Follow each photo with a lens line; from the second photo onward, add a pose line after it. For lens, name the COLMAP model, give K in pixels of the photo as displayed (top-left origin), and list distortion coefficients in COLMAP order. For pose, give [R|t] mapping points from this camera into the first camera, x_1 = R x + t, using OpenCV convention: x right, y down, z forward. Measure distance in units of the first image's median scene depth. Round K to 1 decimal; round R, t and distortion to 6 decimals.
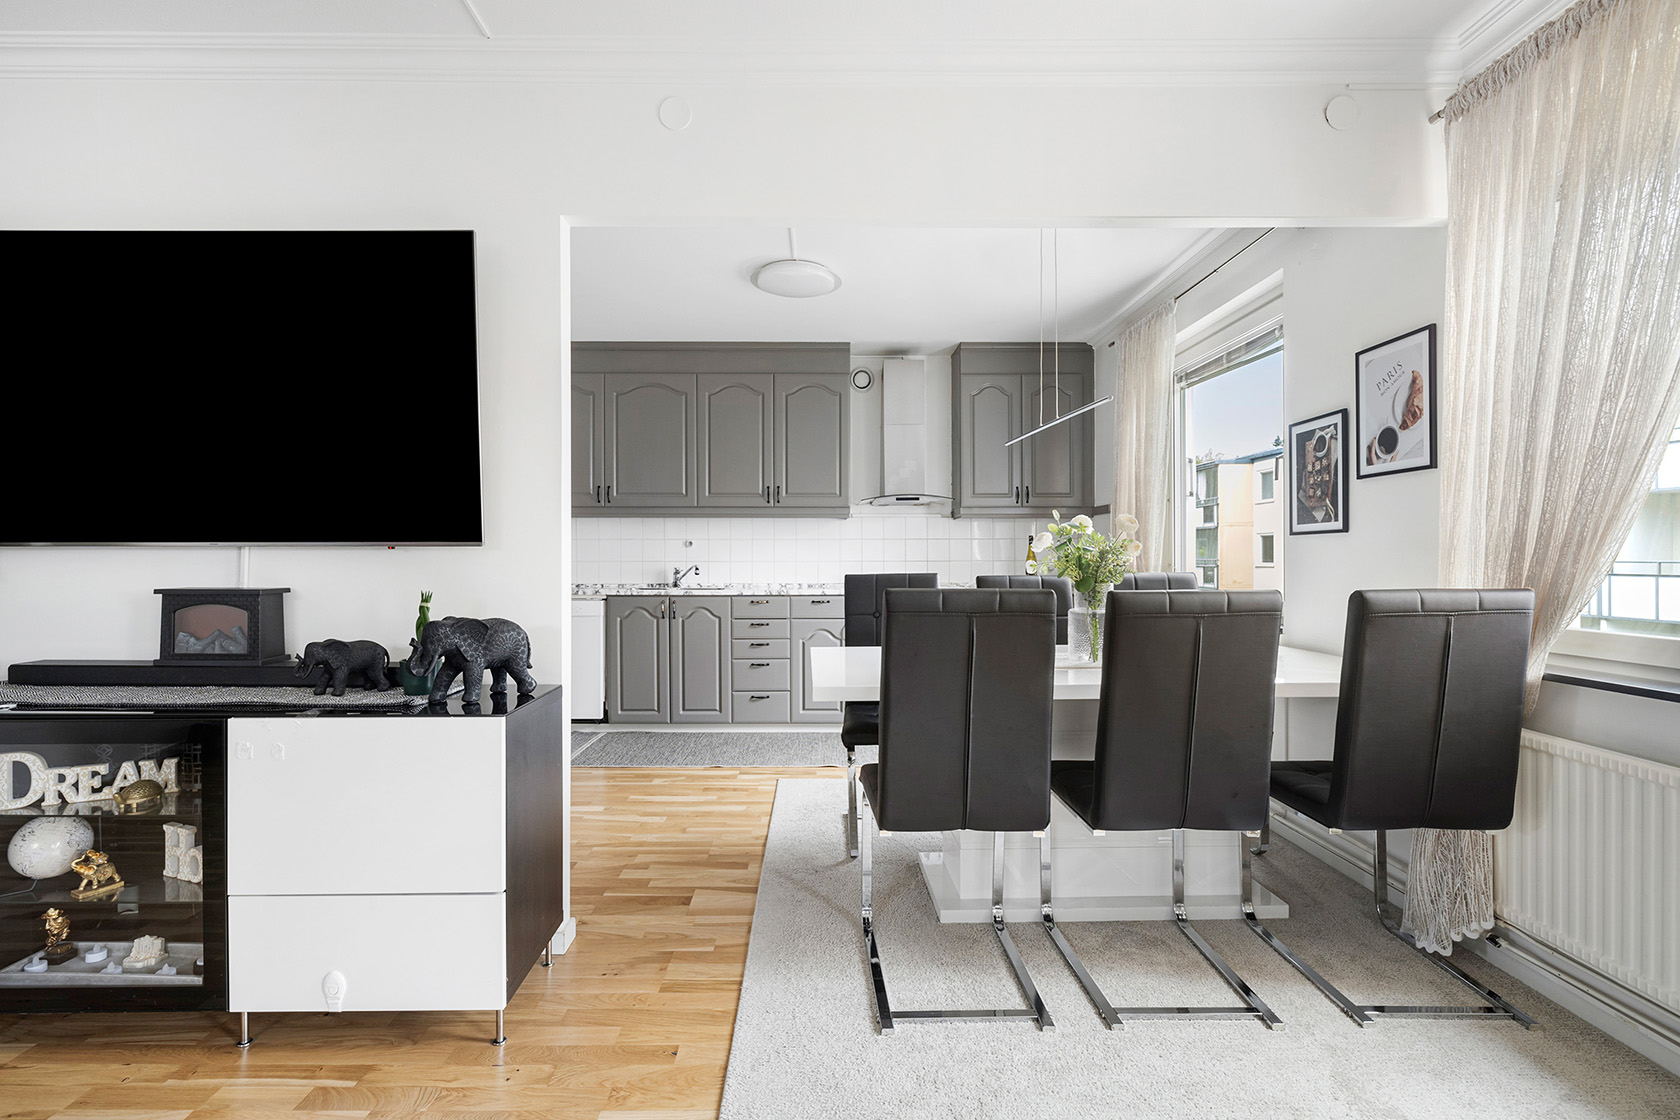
lens RADIAL K [[776.3, 0, 809.8], [0, 776.3, 569.4], [0, 0, 1]] dist [0.004879, -0.000066]
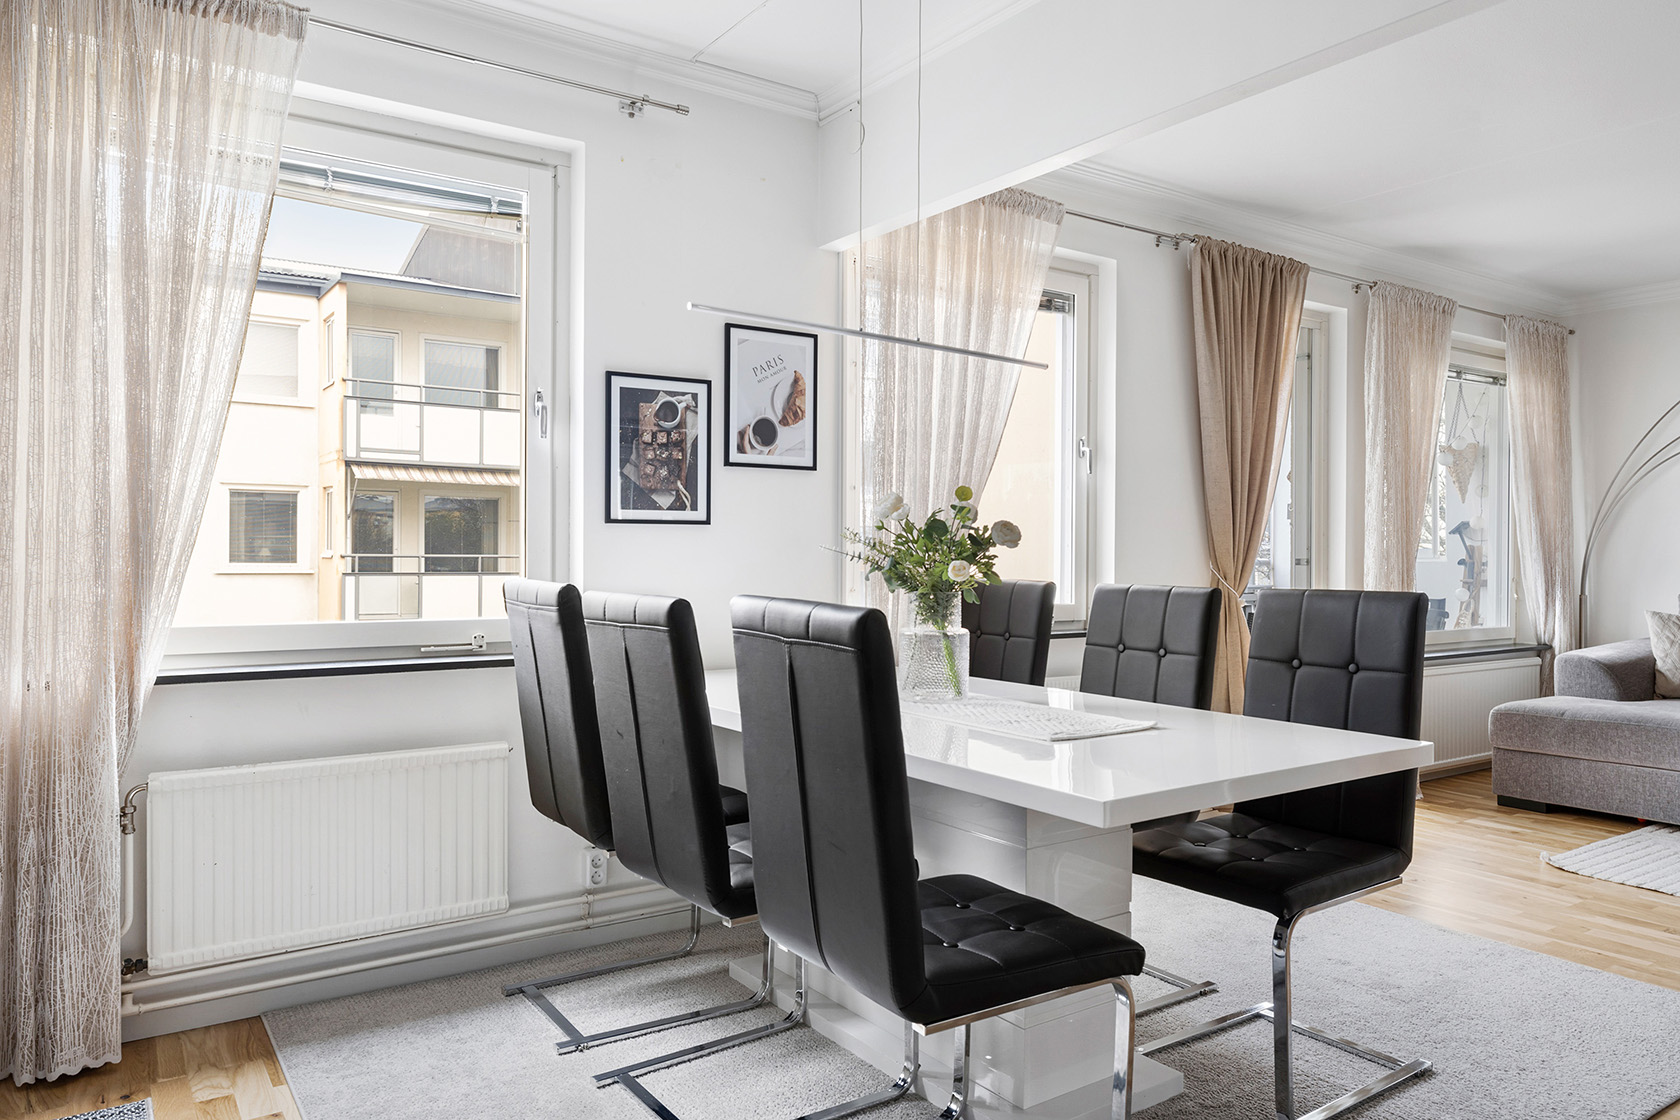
lens RADIAL K [[1083.1, 0, 837.9], [0, 1083.1, 566.6], [0, 0, 1]] dist [-0.018949, 0.003839]
pose [[-0.551738, -0.010871, 0.833947, -0.423321], [0.007639, 0.999807, 0.018087, -0.023900], [-0.833983, 0.016350, -0.551548, 1.684374]]
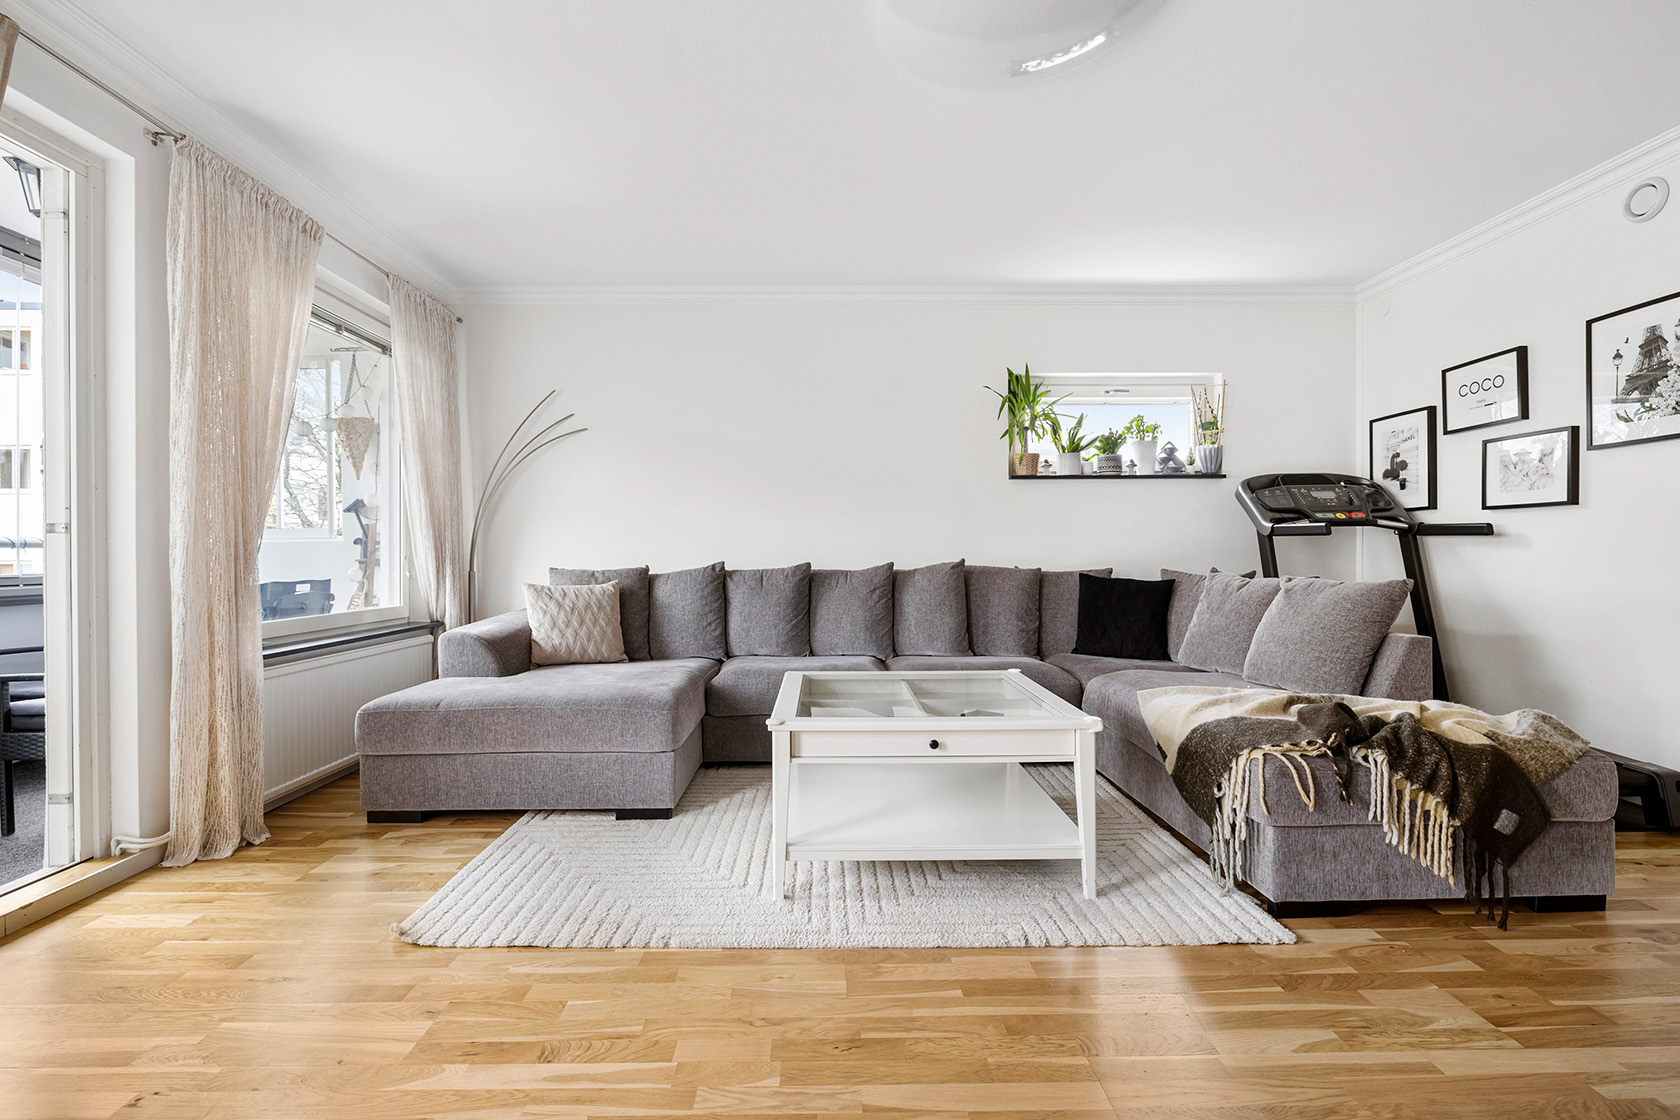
lens RADIAL K [[776.3, 0, 831.7], [0, 776.3, 555.7], [0, 0, 1]] dist [0.004879, -0.000066]
pose [[-0.999606, 0.000506, -0.028058, -0.113482], [0.000079, 0.999884, 0.015247, 0.034731], [0.028063, 0.015239, -0.999490, 0.757384]]
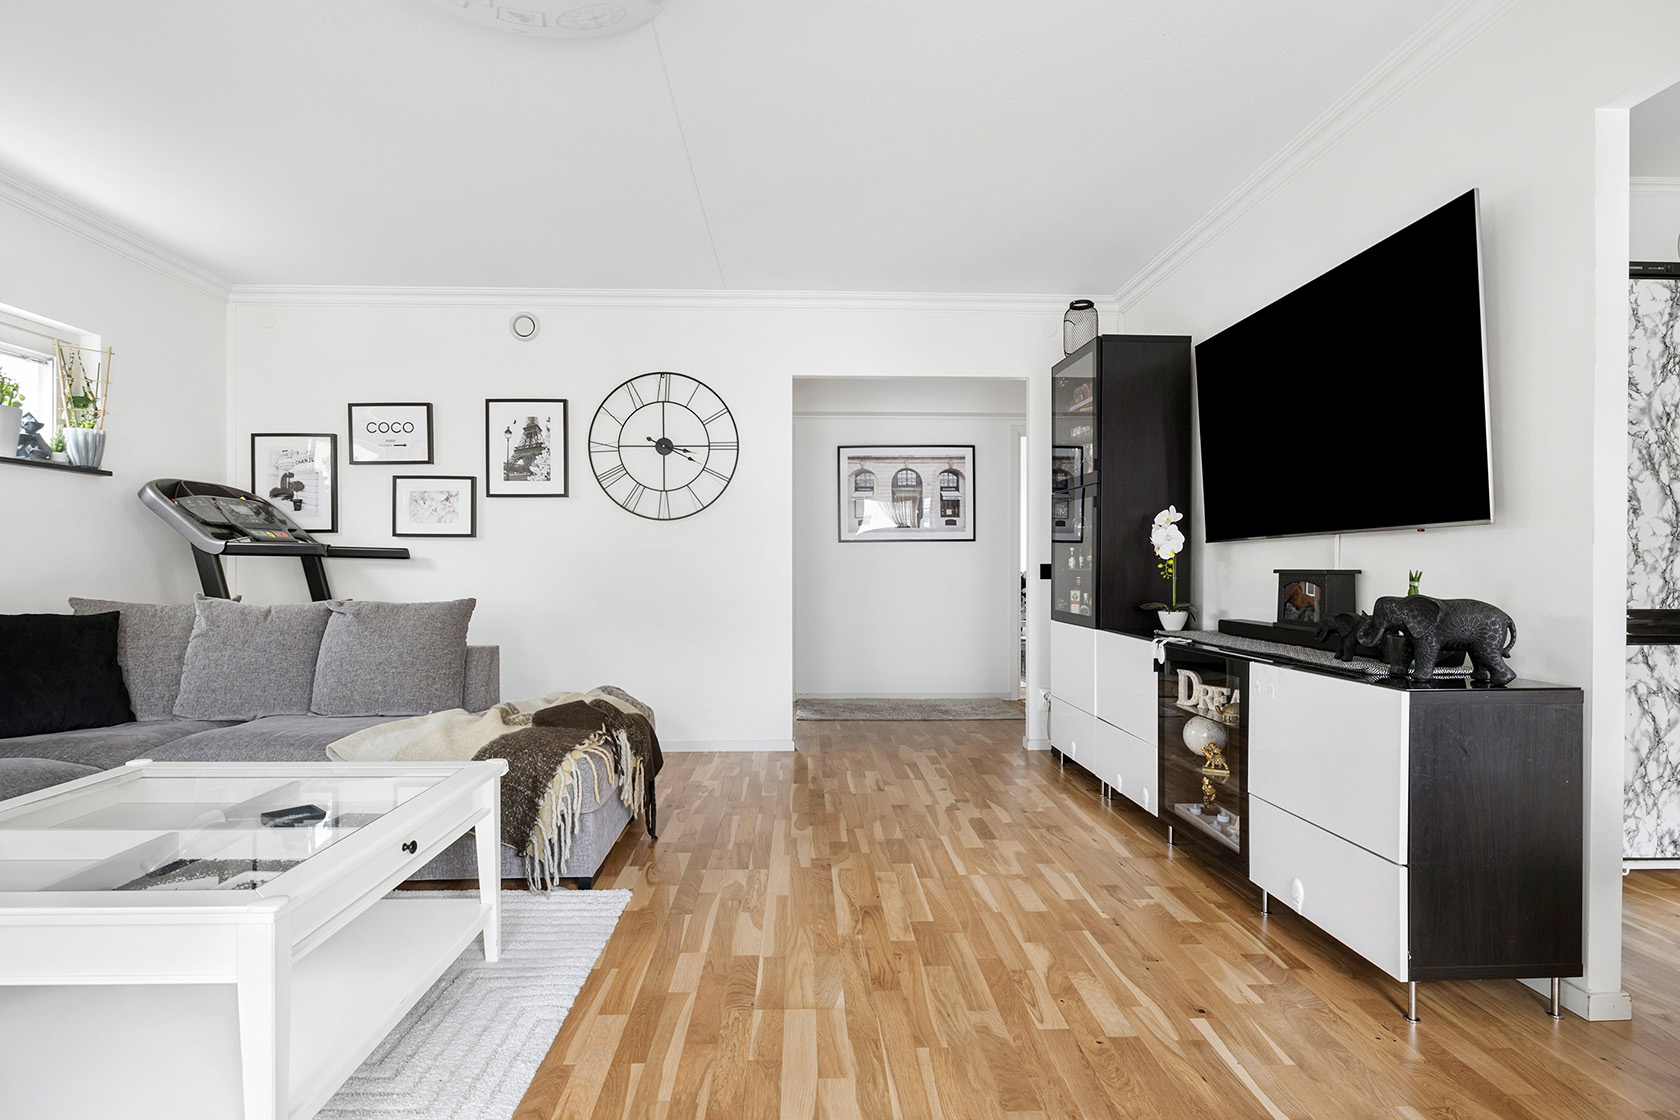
lens RADIAL K [[824.2, 0, 837.9], [0, 824.2, 568.8], [0, 0, 1]] dist [-0.000932, 0.000941]
pose [[0.047072, -0.002248, -0.998889, 0.467720], [-0.013366, 0.999907, -0.002881, 0.032706], [0.998802, 0.013487, 0.047037, 0.158112]]
